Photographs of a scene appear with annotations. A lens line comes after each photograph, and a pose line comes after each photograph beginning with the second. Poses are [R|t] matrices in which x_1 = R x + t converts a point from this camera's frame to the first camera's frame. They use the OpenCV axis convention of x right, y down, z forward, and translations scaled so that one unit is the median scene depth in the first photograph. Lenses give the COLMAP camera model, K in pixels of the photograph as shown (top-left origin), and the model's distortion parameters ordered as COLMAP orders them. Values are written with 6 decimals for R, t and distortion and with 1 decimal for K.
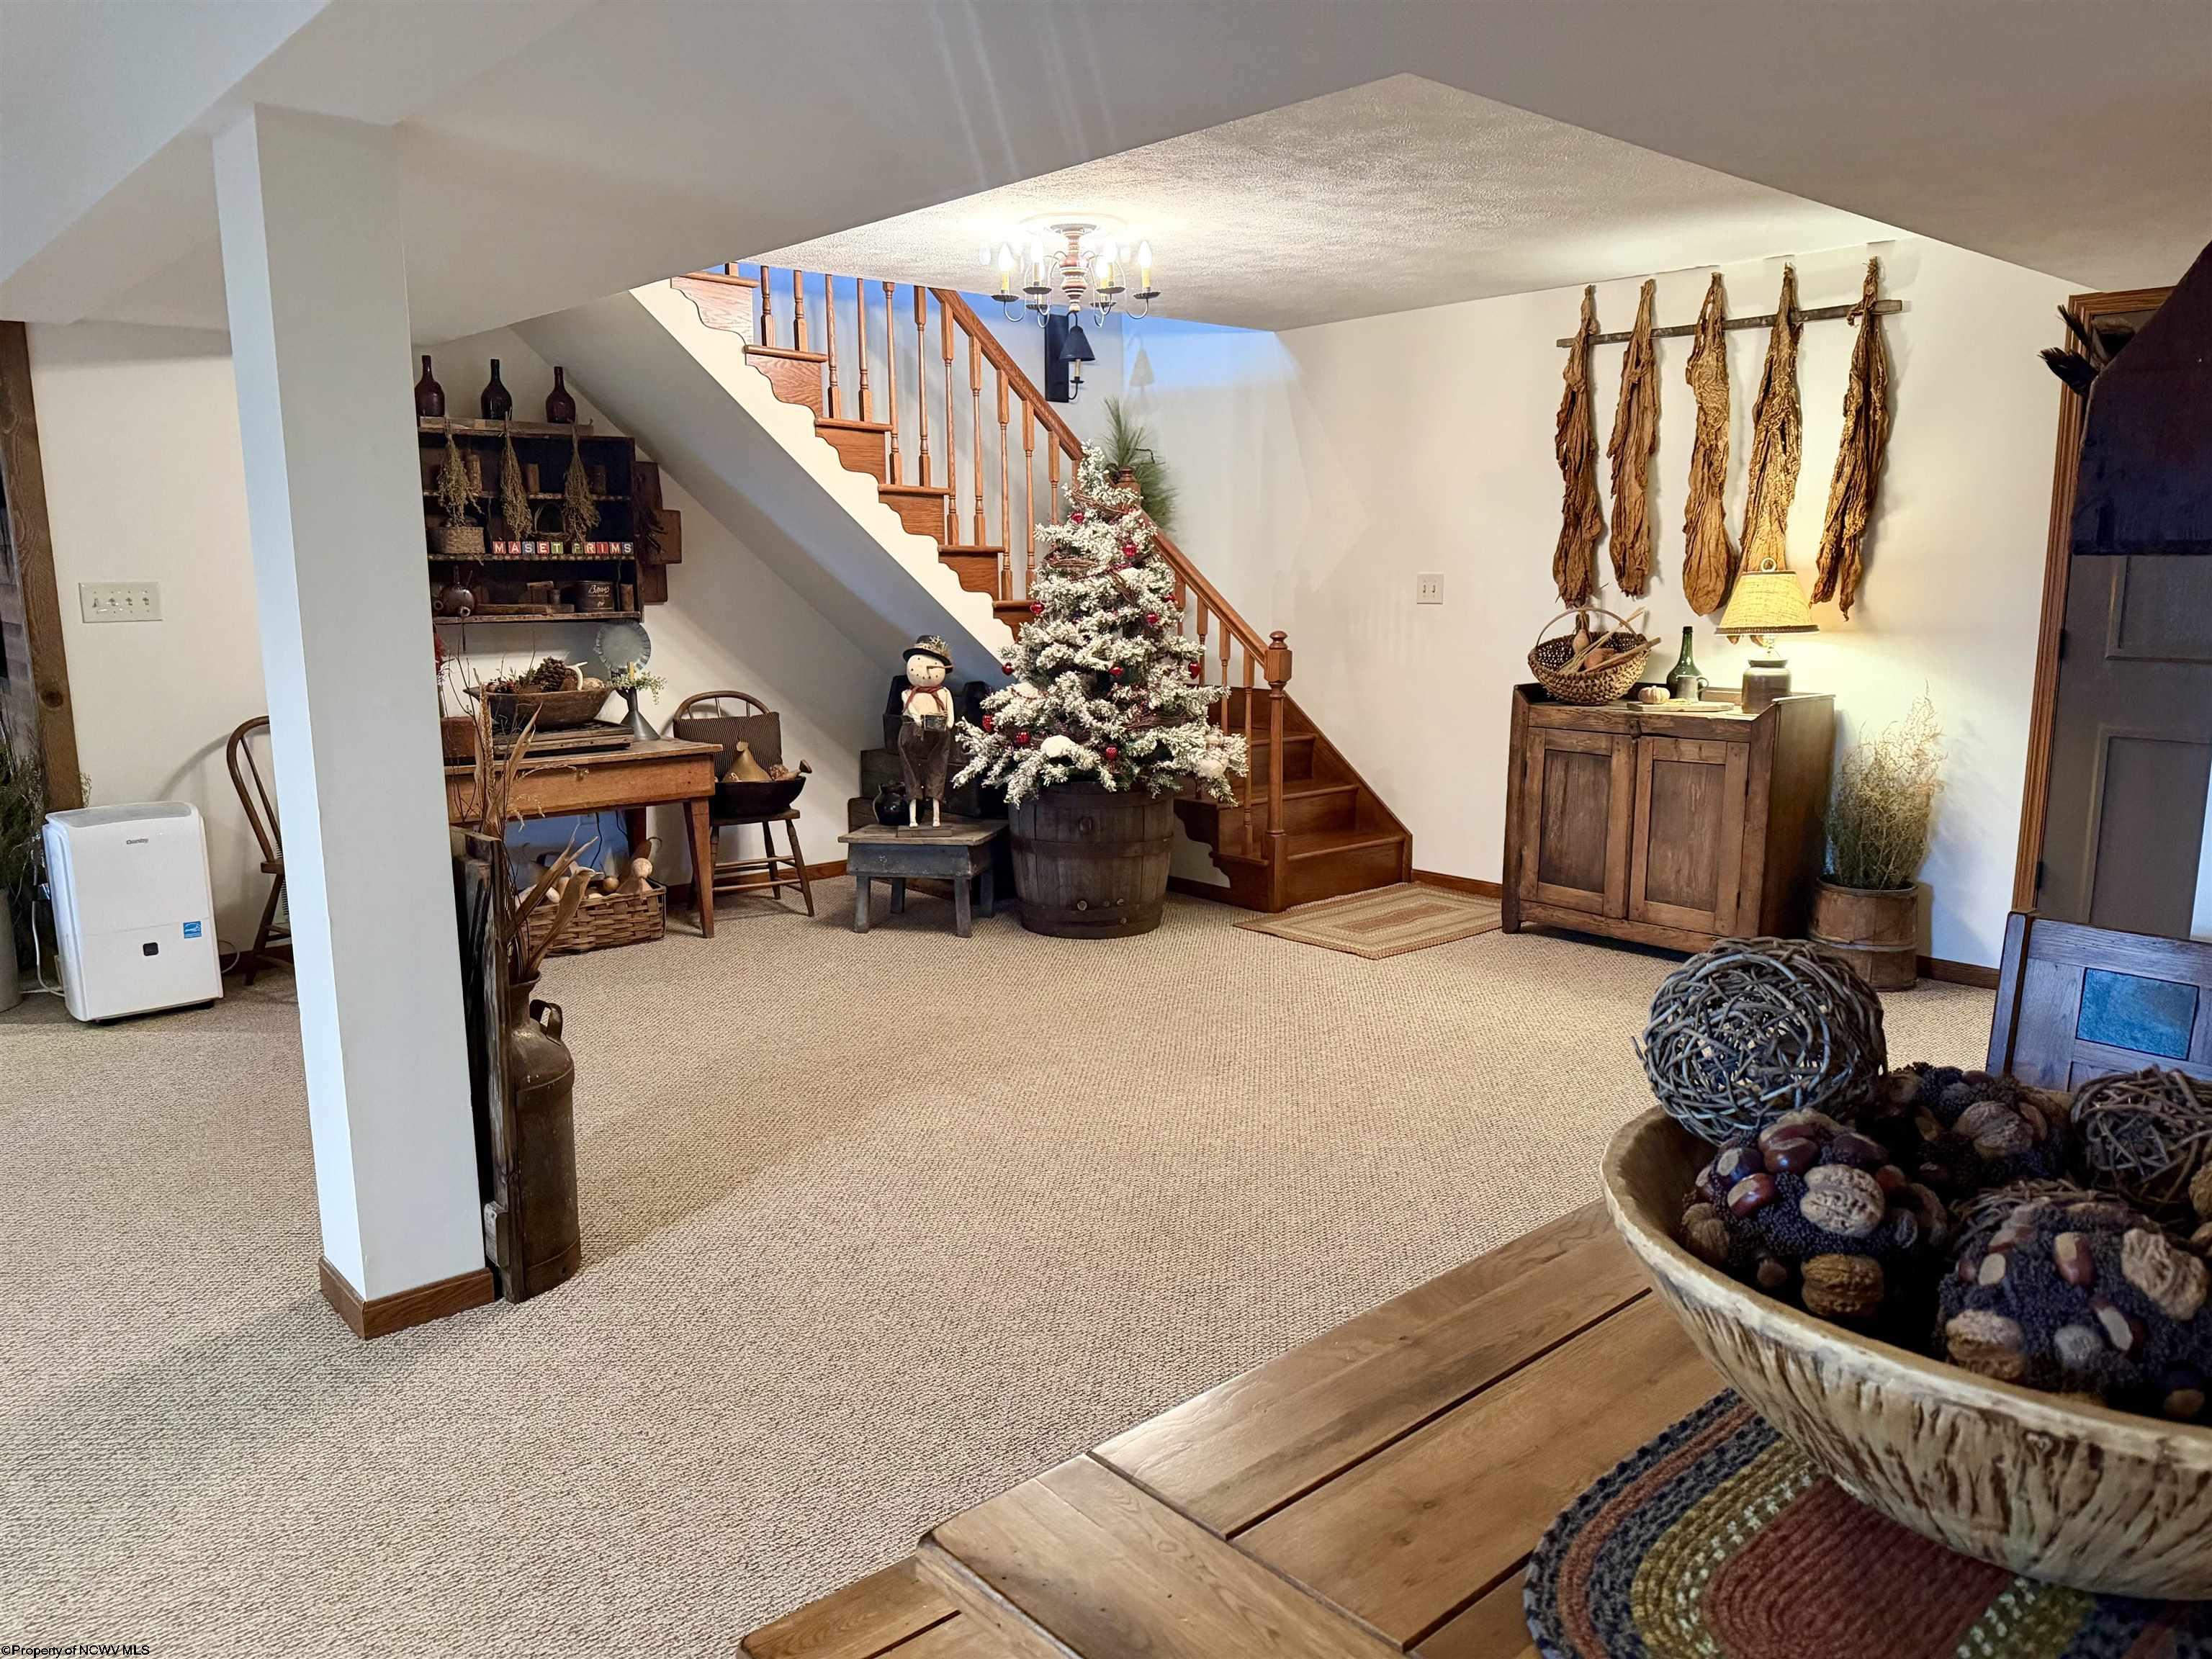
lens RADIAL K [[1570.4, 0, 1099.9], [0, 1570.4, 829.7], [0, 0, 1]] dist [0.040398, -0.022645]
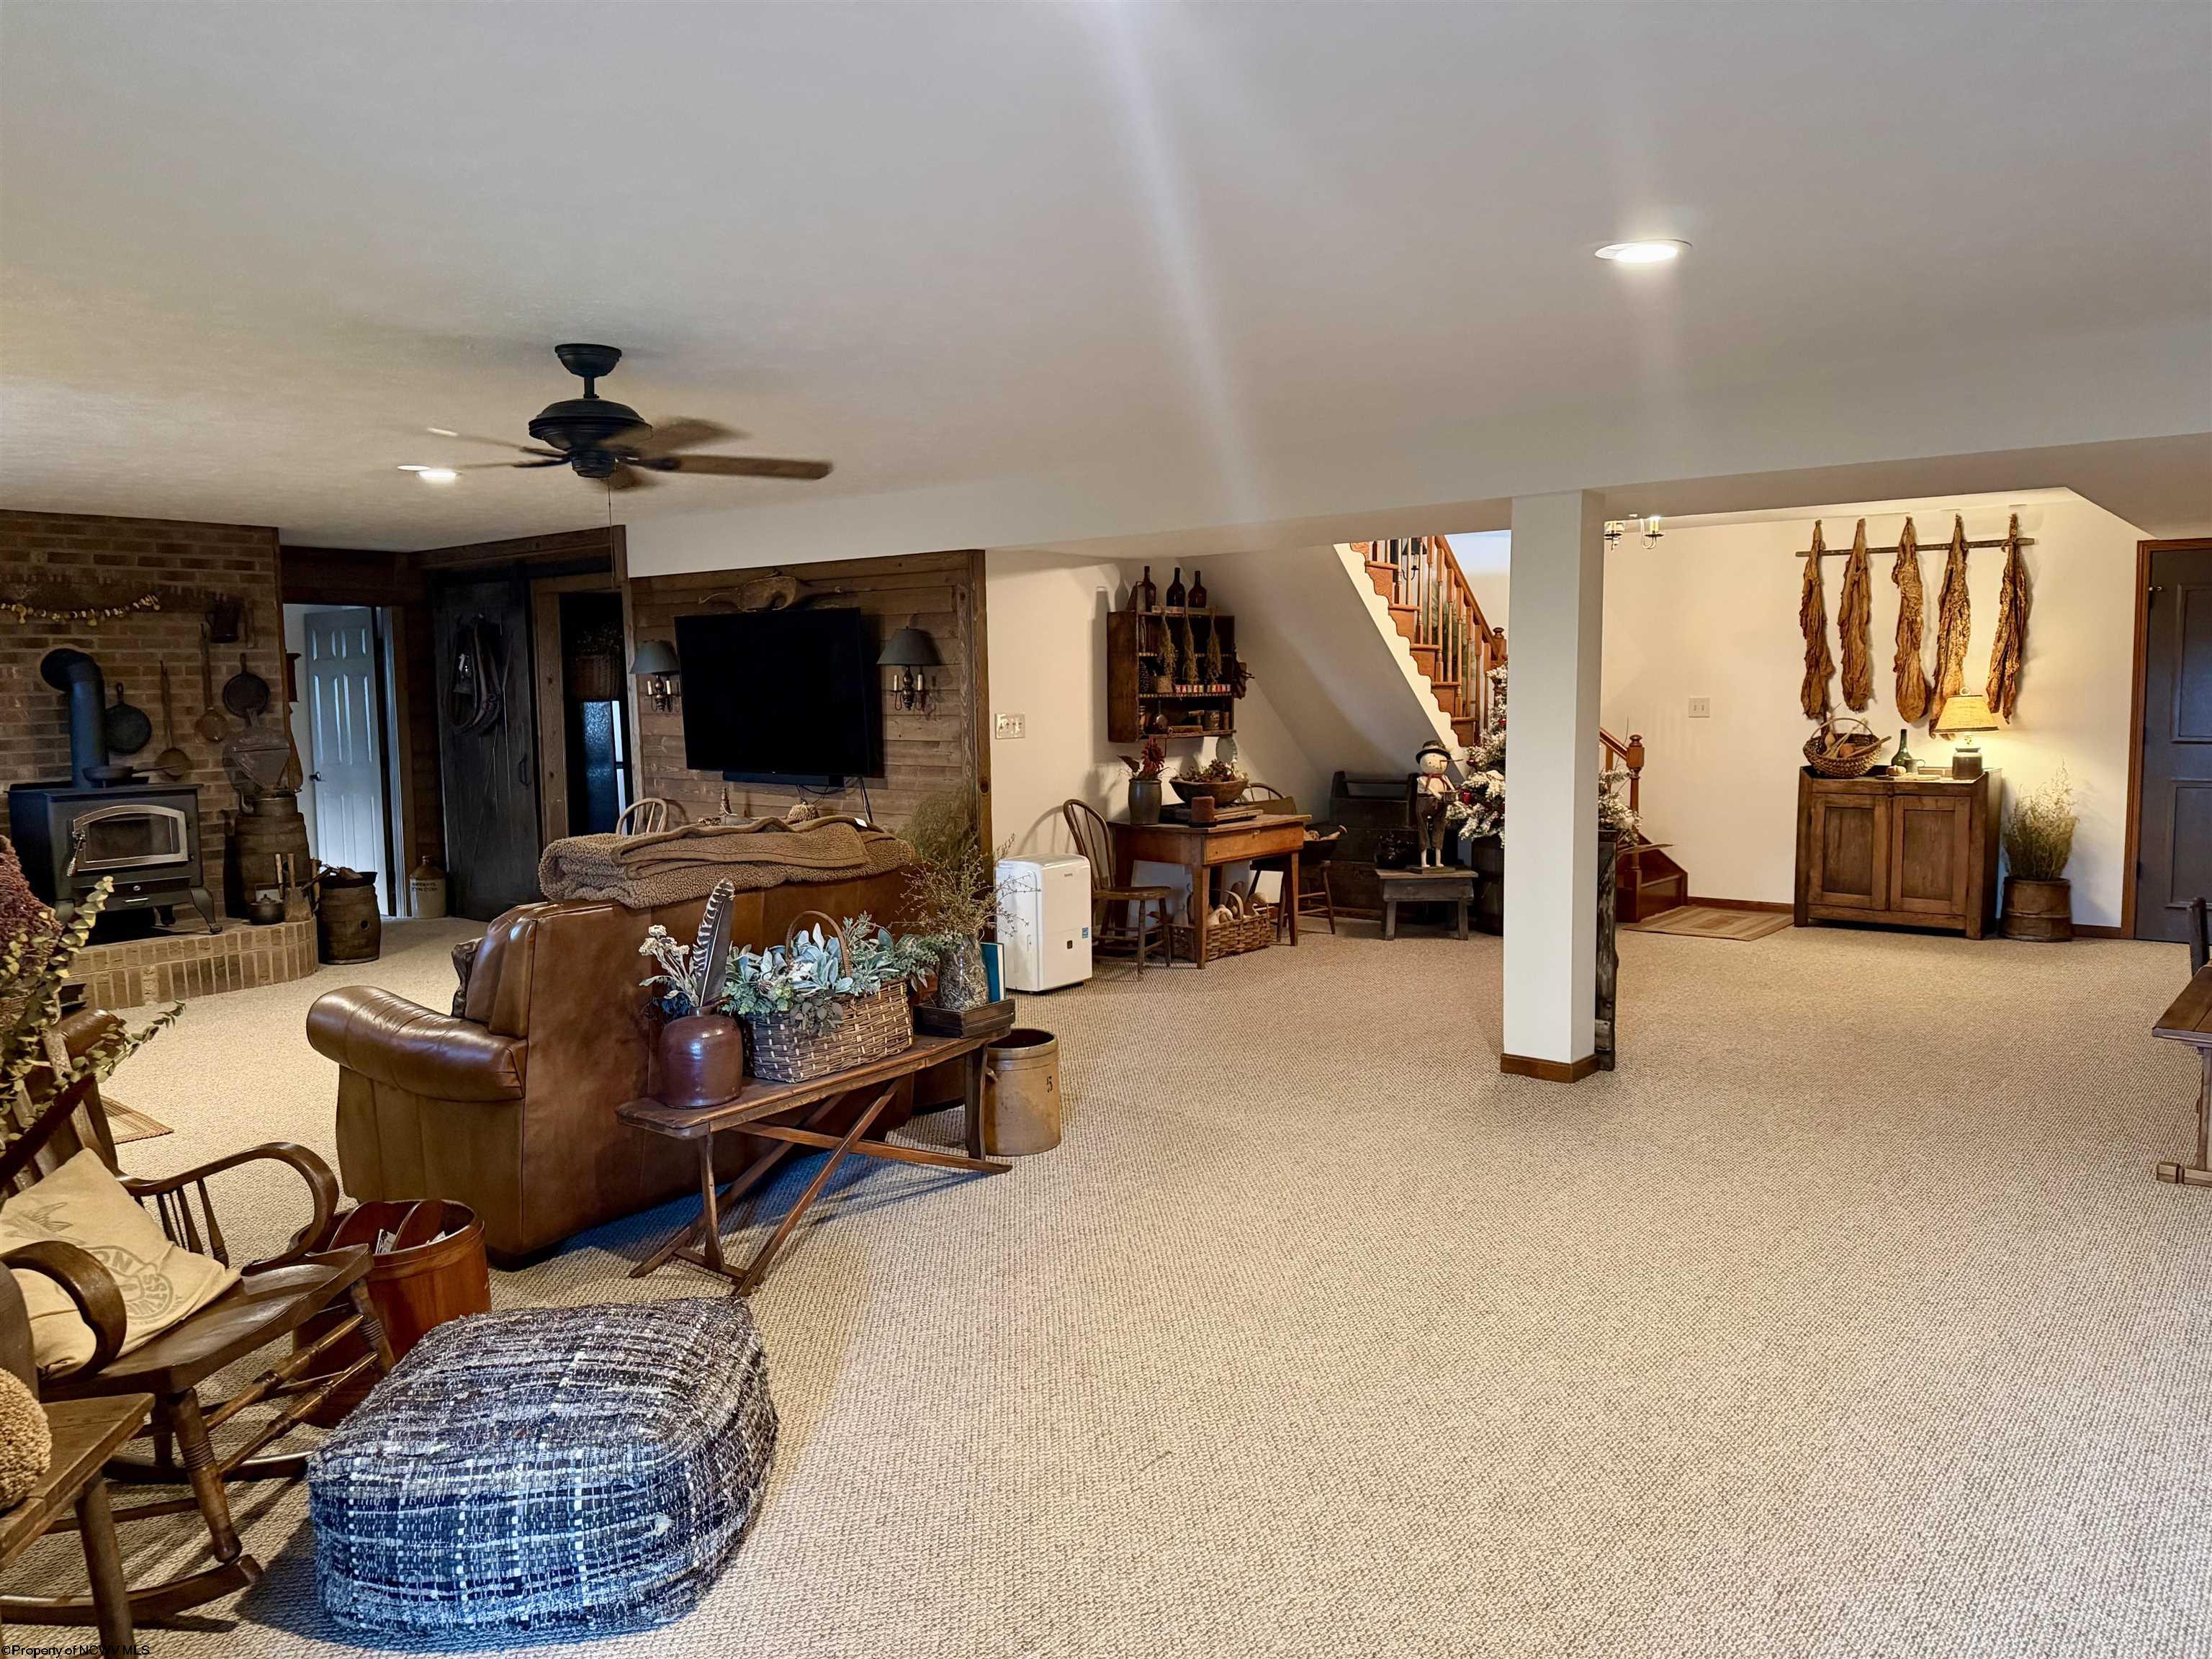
lens RADIAL K [[1570.4, 0, 1109.9], [0, 1570.4, 825.7], [0, 0, 1]] dist [0.040398, -0.022645]
pose [[0.987678, -0.021451, 0.155025, -0.688000], [0.034456, 0.996061, -0.081698, 0.074577], [-0.152662, 0.086033, 0.984527, -0.466613]]
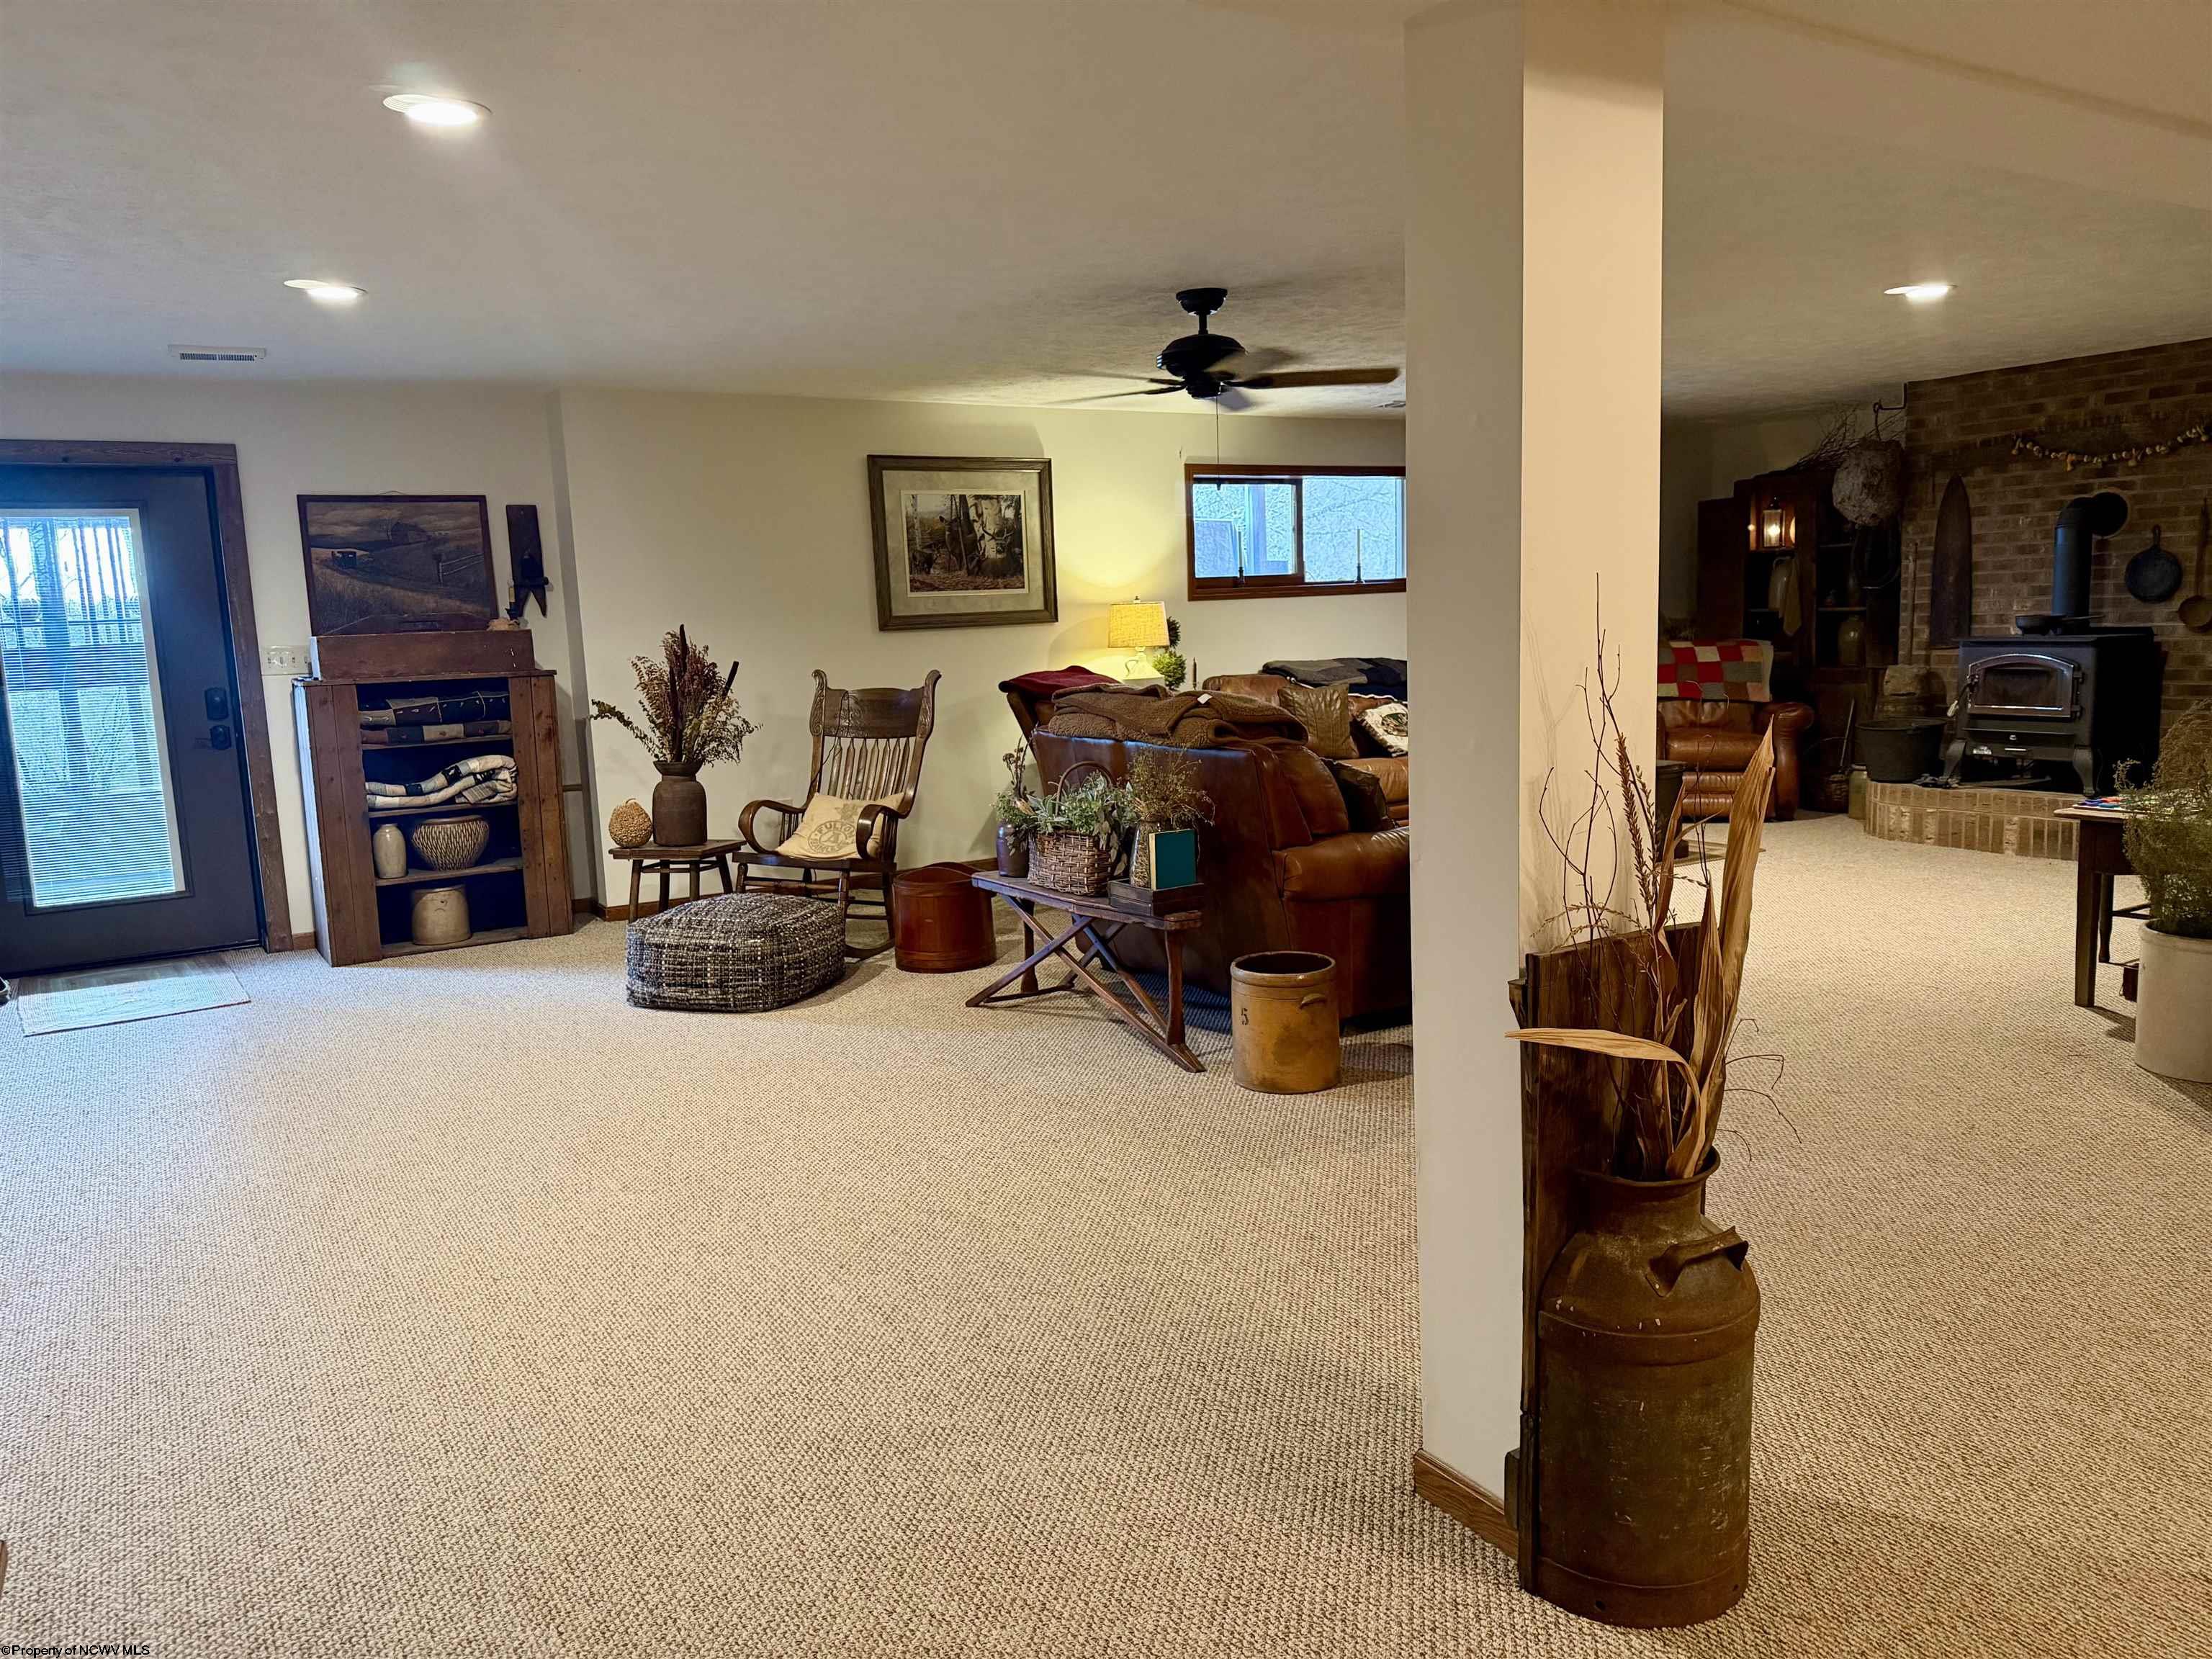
lens RADIAL K [[1570.4, 0, 1105.1], [0, 1570.4, 833.5], [0, 0, 1]] dist [0.040398, -0.022645]
pose [[-0.172023, 0.162099, -0.971665, 0.640775], [-0.135691, 0.973067, 0.186356, -0.163987], [0.975703, 0.163904, -0.145394, 0.950540]]
